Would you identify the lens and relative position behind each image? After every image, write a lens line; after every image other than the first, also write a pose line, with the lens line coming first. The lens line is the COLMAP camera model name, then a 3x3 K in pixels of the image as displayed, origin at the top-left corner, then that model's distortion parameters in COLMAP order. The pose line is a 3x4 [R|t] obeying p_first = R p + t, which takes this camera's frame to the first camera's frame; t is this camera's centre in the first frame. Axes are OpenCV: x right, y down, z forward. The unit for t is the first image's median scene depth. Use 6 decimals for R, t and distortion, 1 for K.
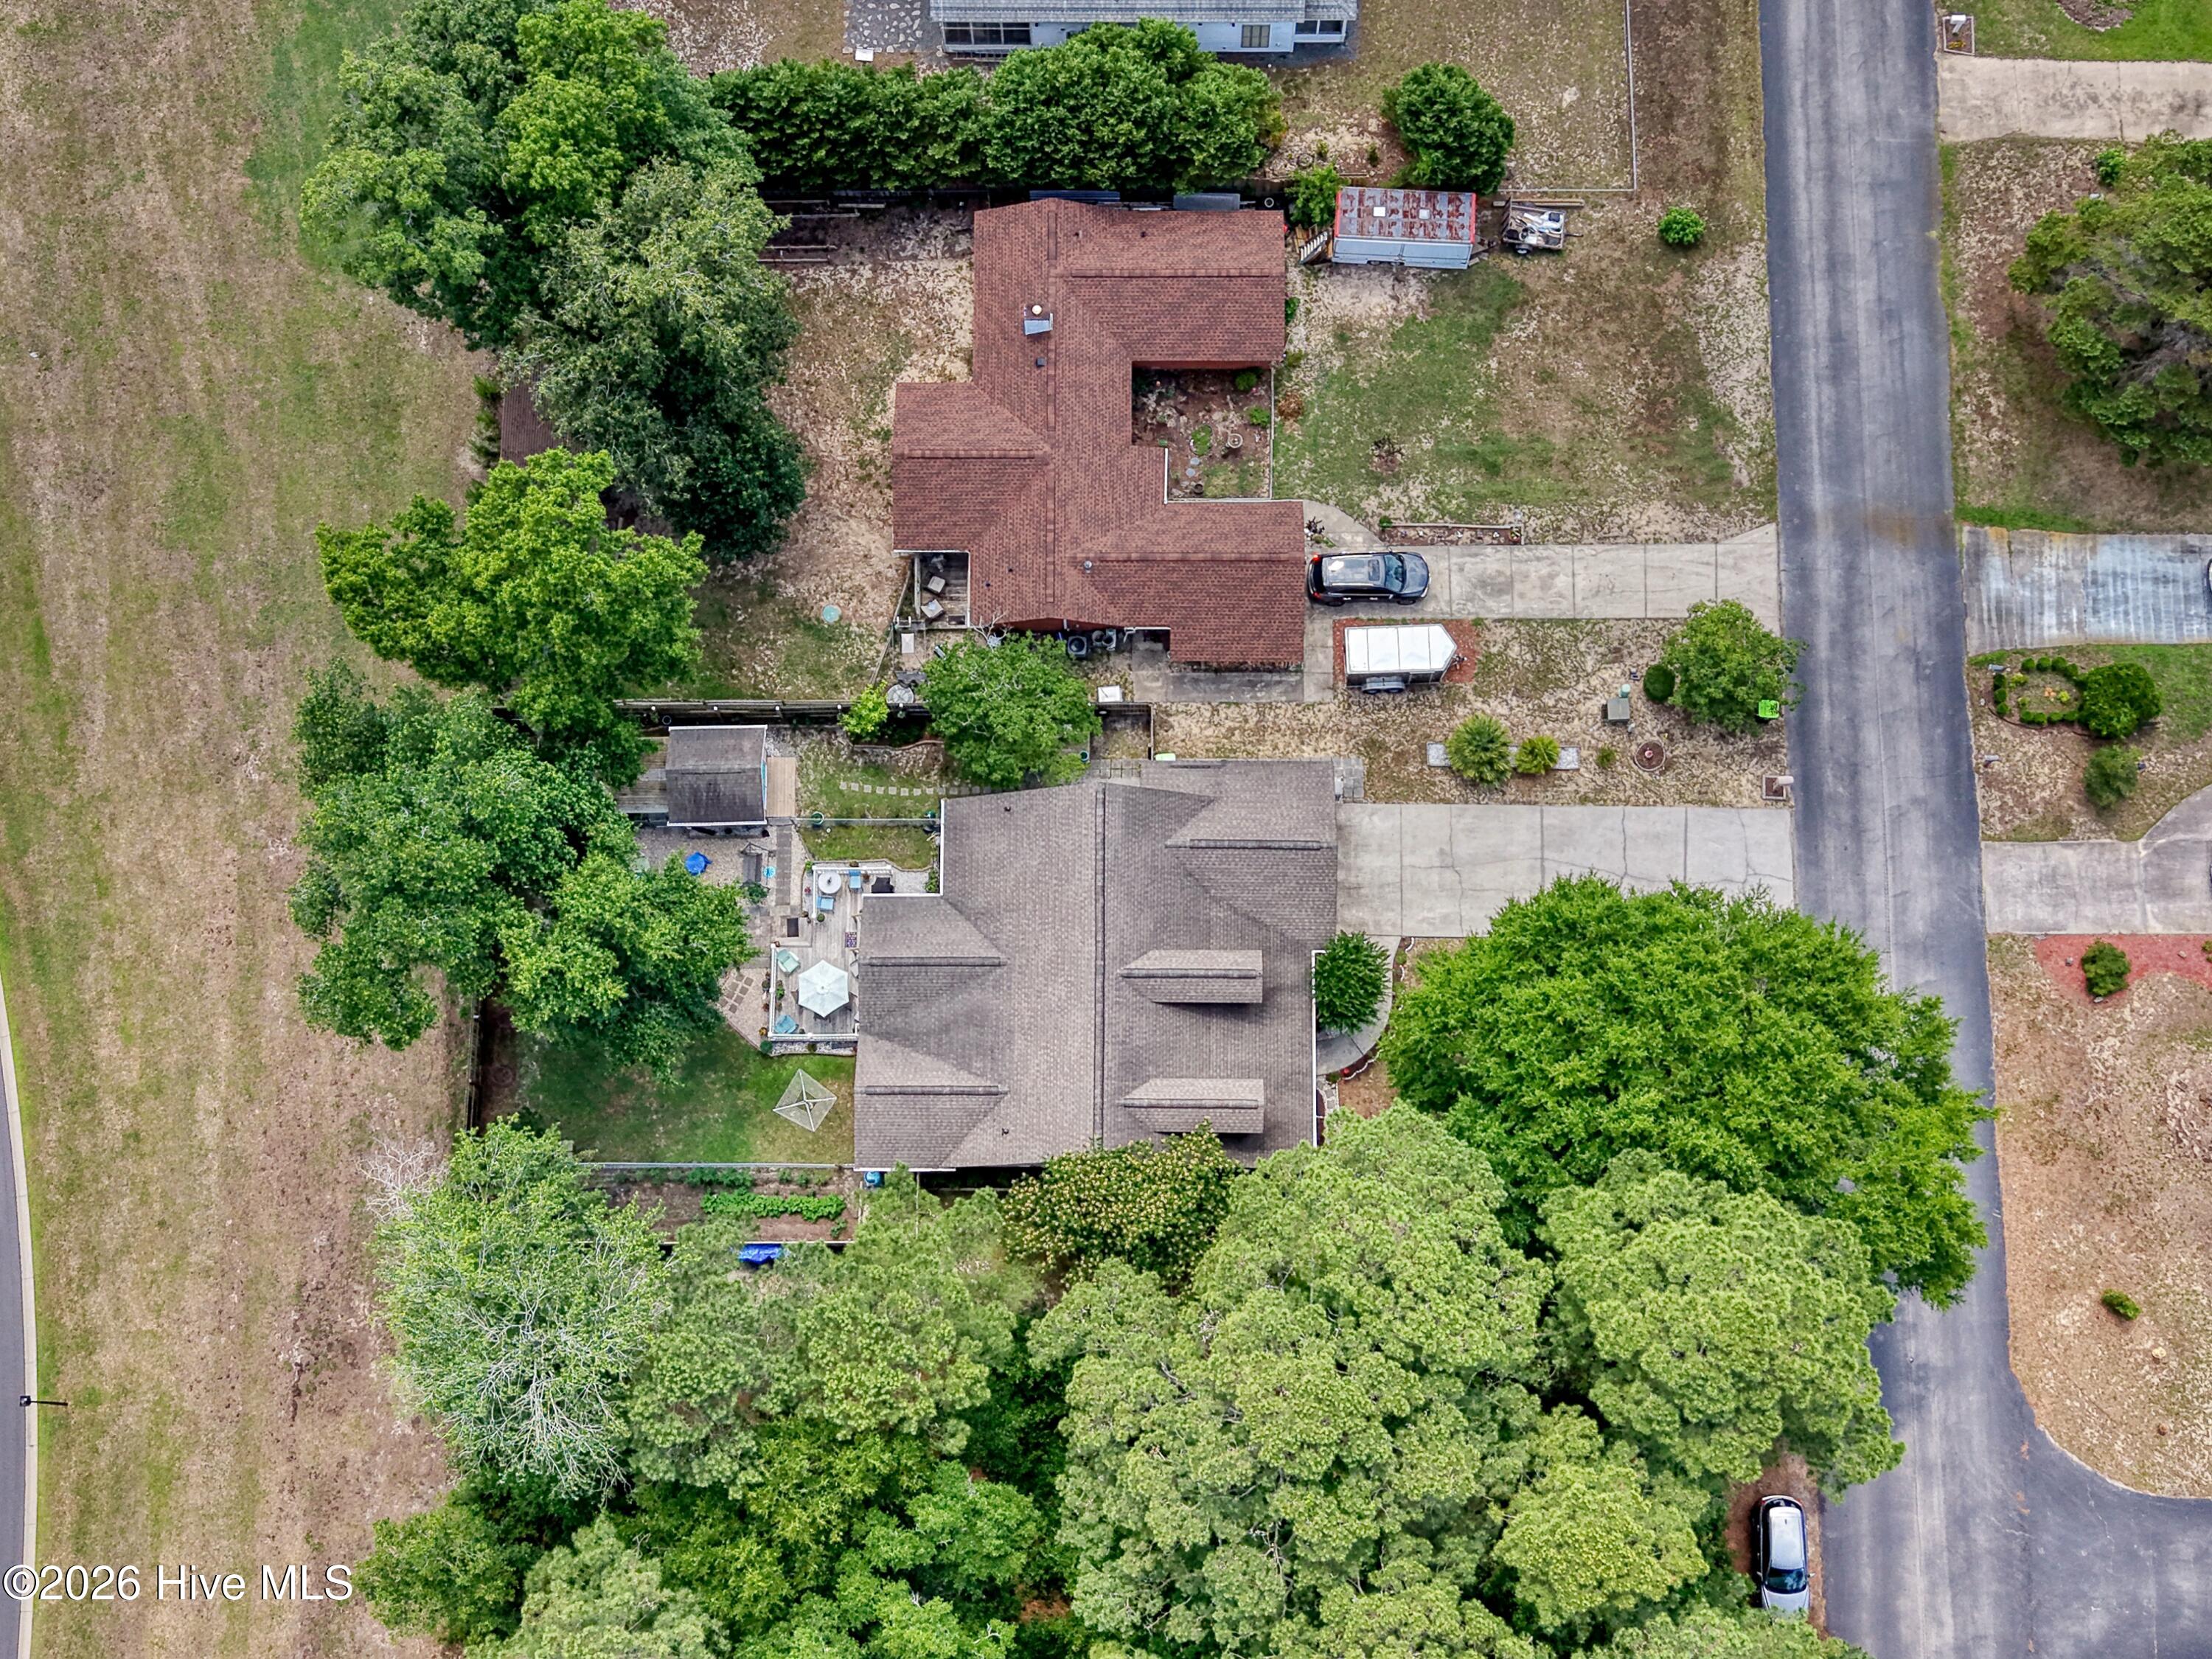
lens RADIAL K [[2882.6, 0, 1115.4], [0, 2882.6, 841.7], [0, 0, 1]] dist [0.068389, 0.000000]
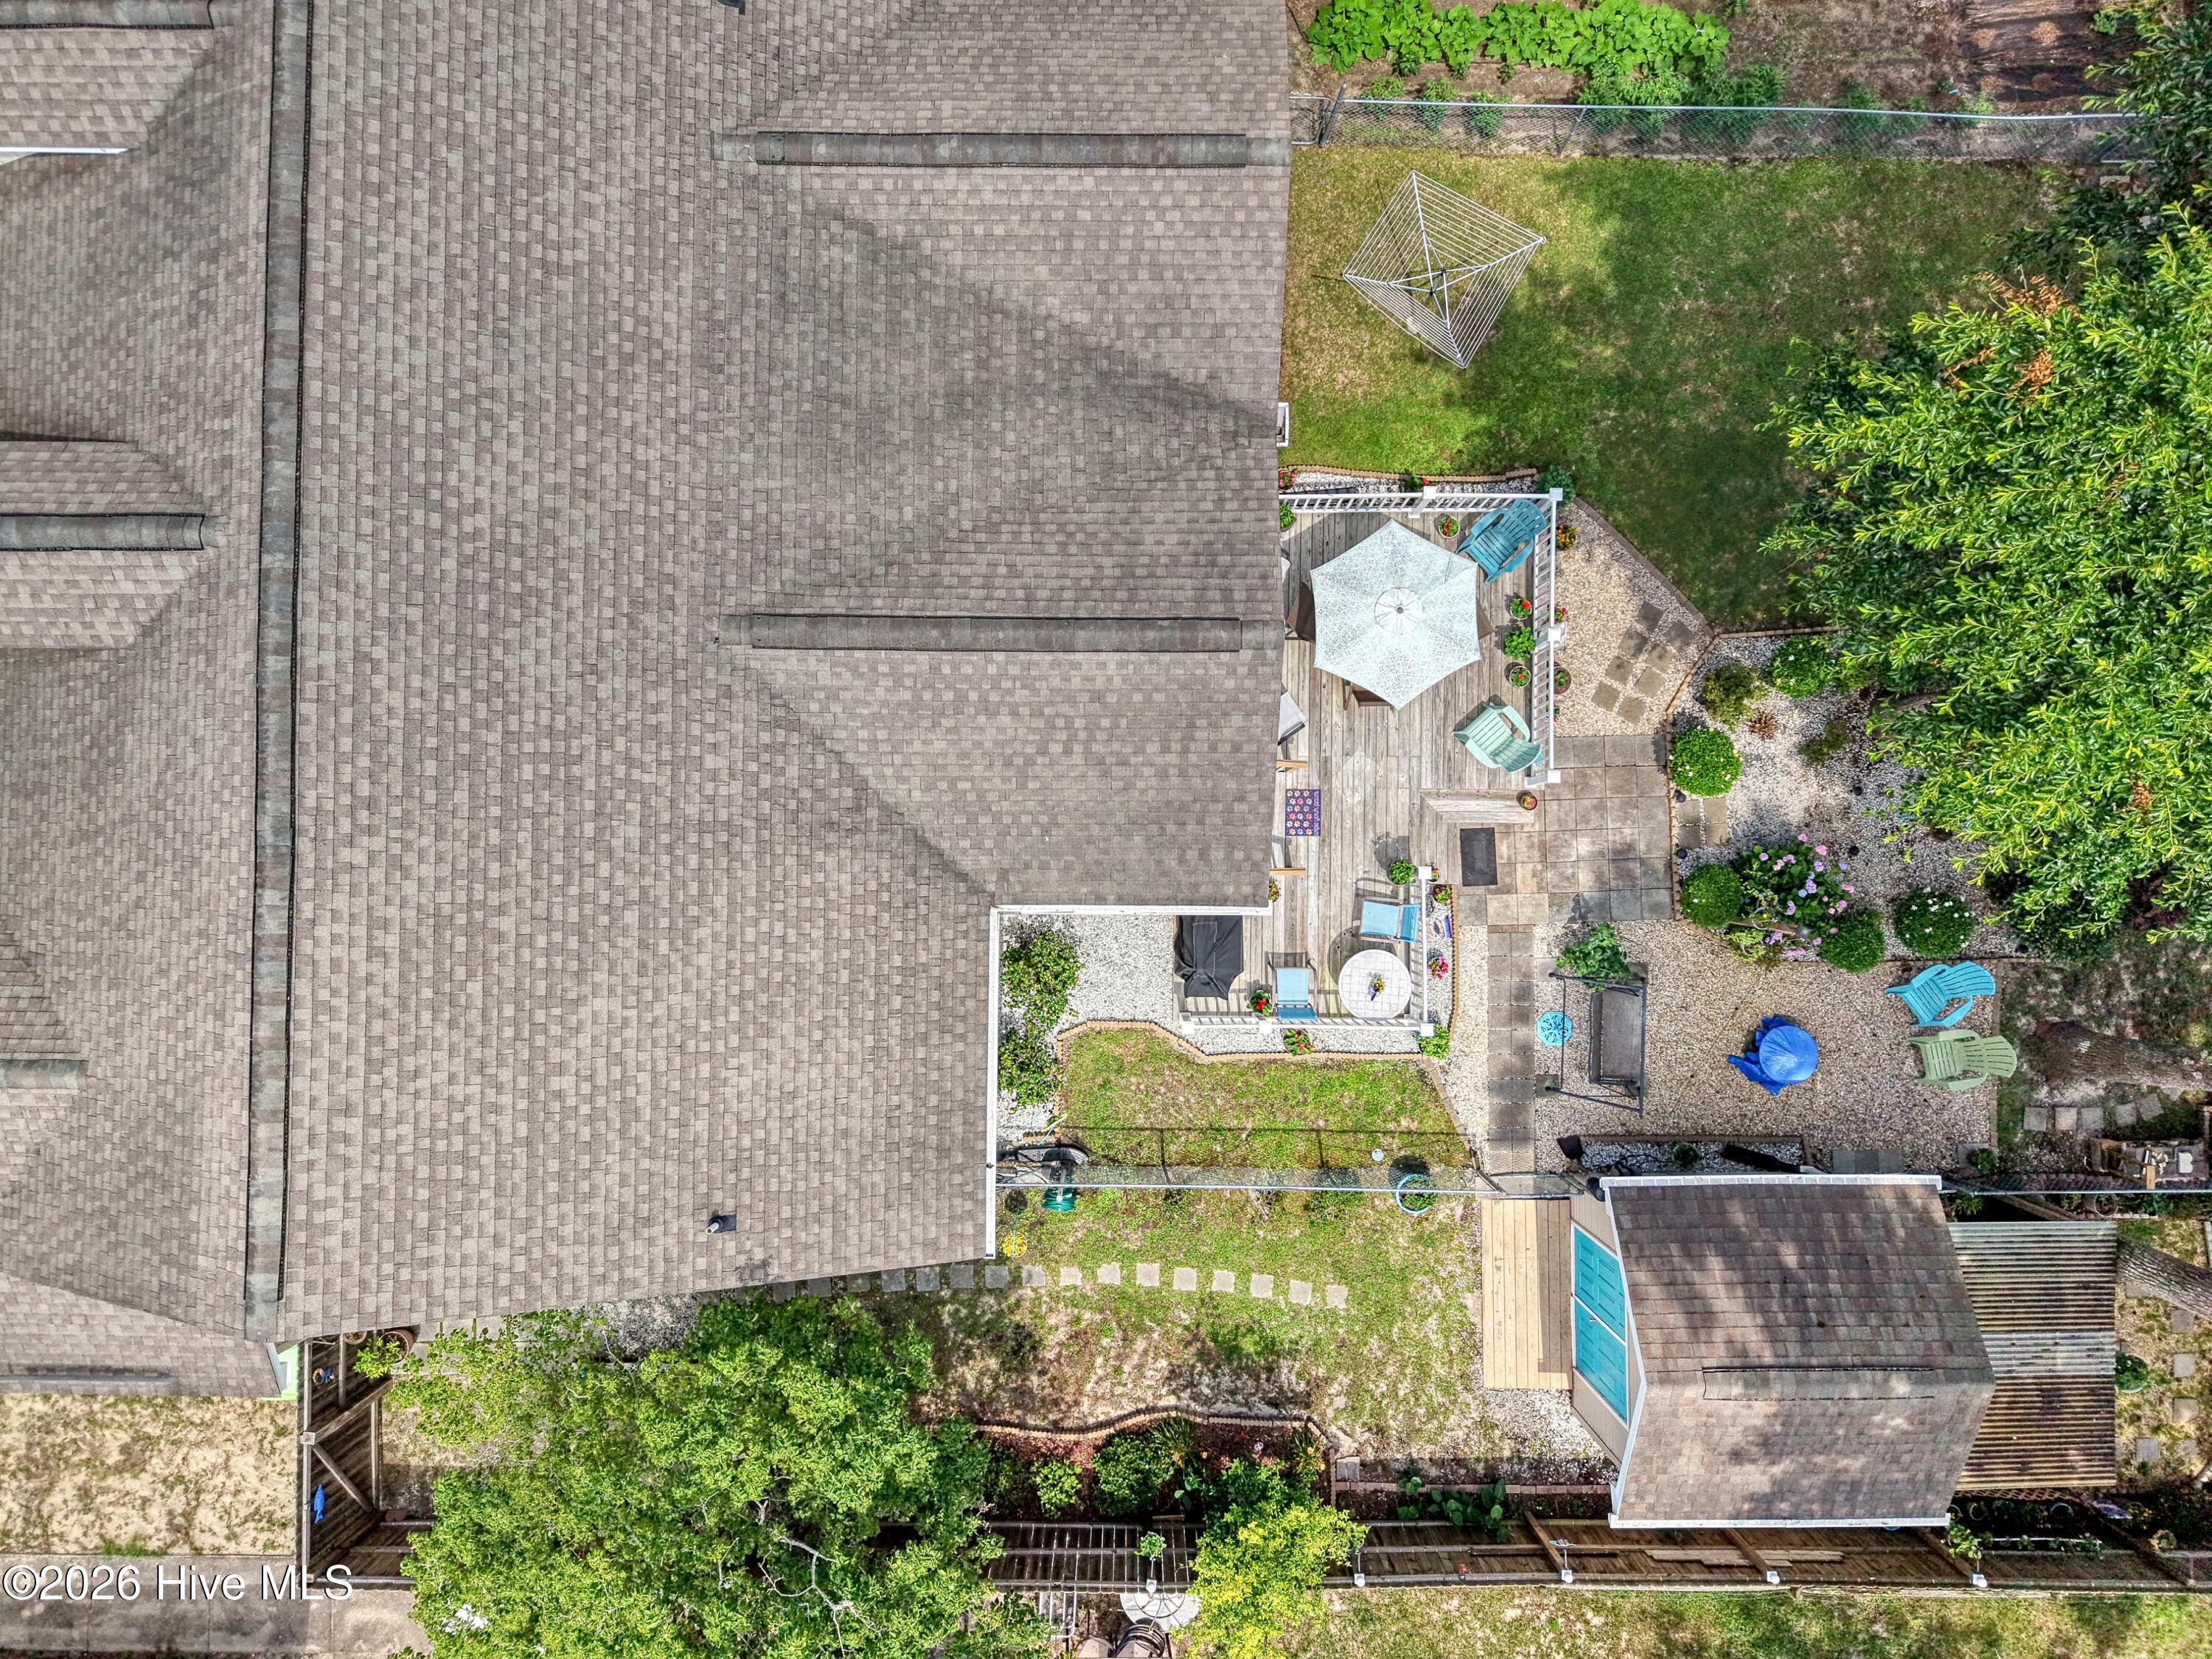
lens RADIAL K [[1464.0, 0, 1104.9], [0, 1464.0, 825.7], [0, 0, 1]] dist [0.027140, -0.025593]
pose [[-0.999756, -0.005318, 0.021438, -0.071846], [0.010095, -0.973297, 0.229327, -0.006010], [0.019646, 0.229488, 0.973113, 0.828260]]
